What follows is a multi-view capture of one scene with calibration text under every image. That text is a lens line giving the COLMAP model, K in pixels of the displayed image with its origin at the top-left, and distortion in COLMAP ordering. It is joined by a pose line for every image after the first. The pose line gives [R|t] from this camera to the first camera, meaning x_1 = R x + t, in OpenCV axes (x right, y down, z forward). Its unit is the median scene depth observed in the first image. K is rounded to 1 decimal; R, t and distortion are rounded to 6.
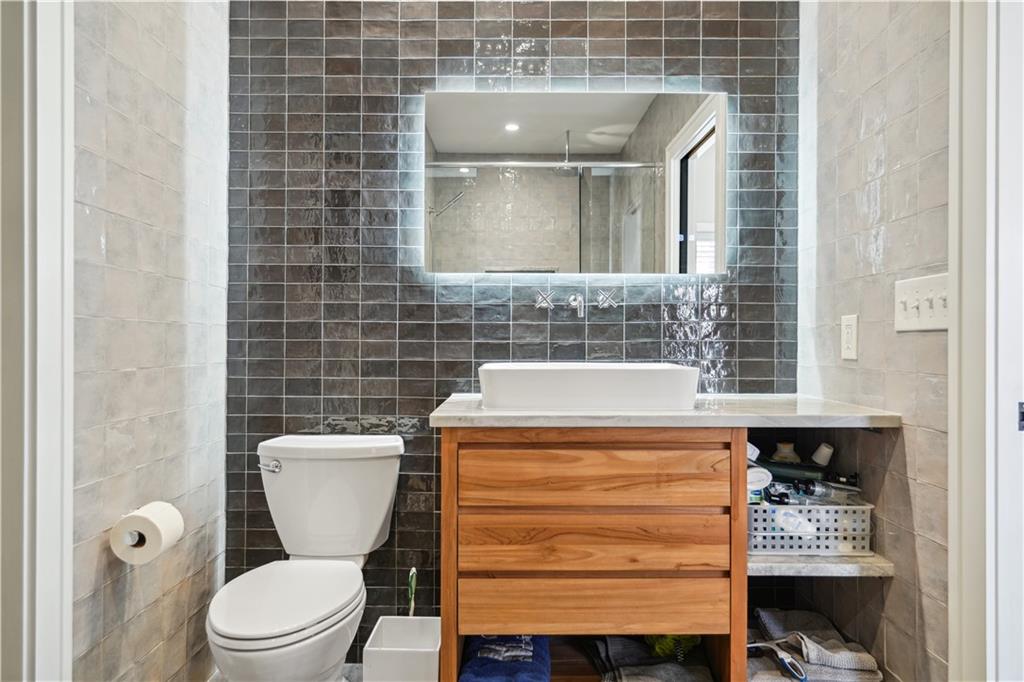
lens RADIAL K [[607.8, 0, 508.4], [0, 607.8, 341.3], [0, 0, 1]] dist [0.008762, 0.000421]
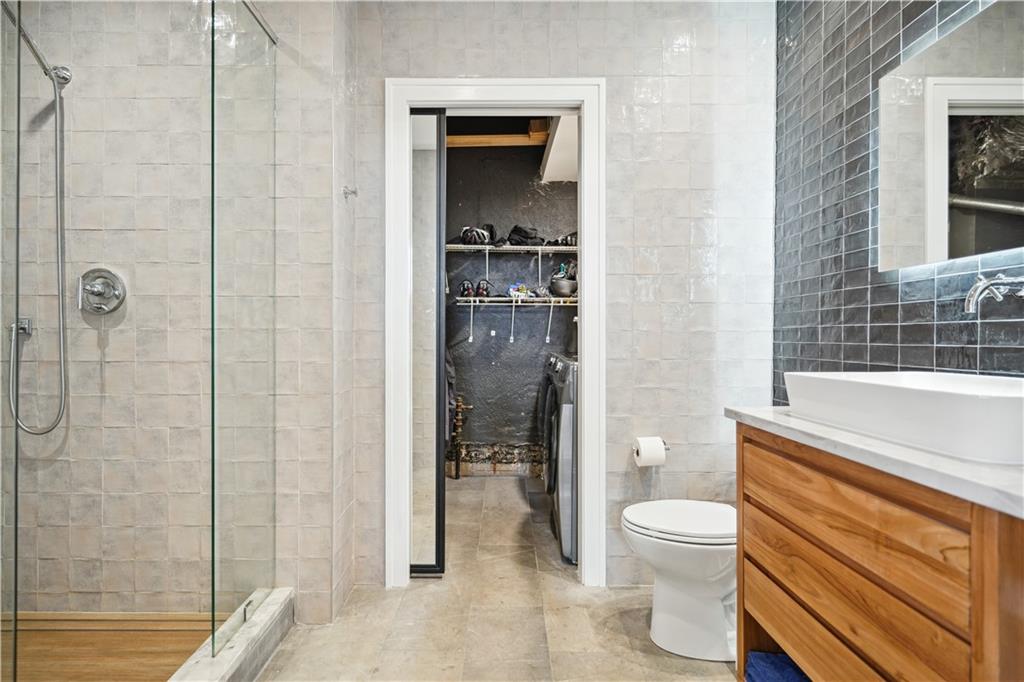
lens RADIAL K [[508.0, 0, 510.1], [0, 508.0, 338.2], [0, 0, 1]] dist [-0.006971, 0.005268]
pose [[0.023332, -0.002966, -0.999723, 0.840549], [0.000916, 0.999995, -0.002946, -0.011139], [0.999727, -0.000847, 0.023335, 0.545845]]
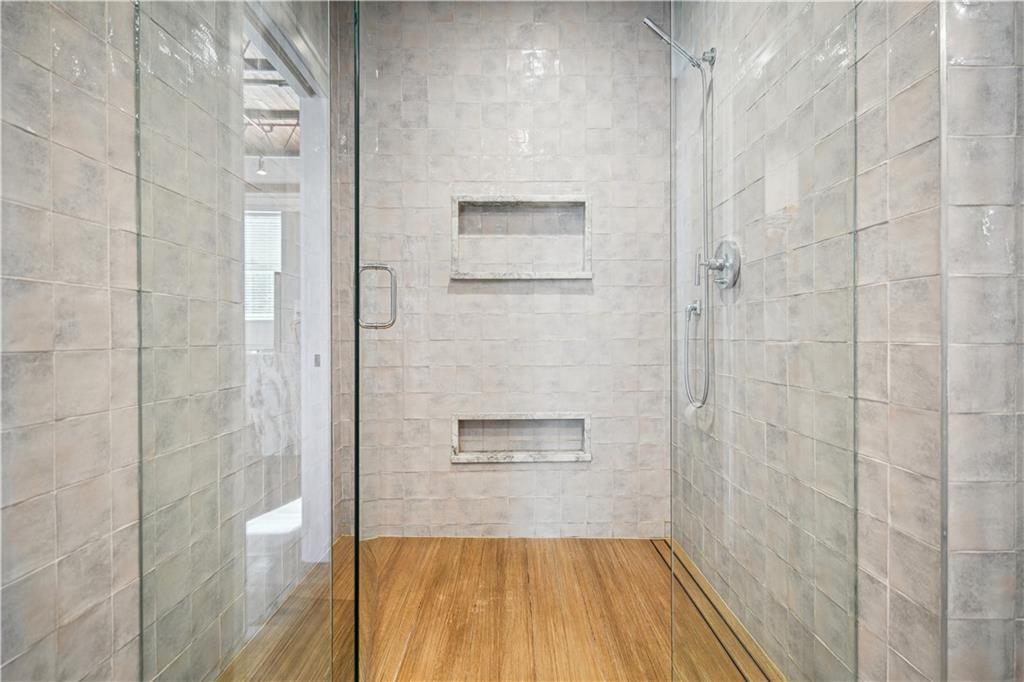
lens RADIAL K [[508.0, 0, 512.4], [0, 508.0, 337.6], [0, 0, 1]] dist [-0.006971, 0.005268]
pose [[-0.999916, -0.000130, -0.012926, 0.101247], [-0.000150, 0.999999, 0.001531, 0.034250], [0.012926, 0.001533, -0.999915, 0.720052]]
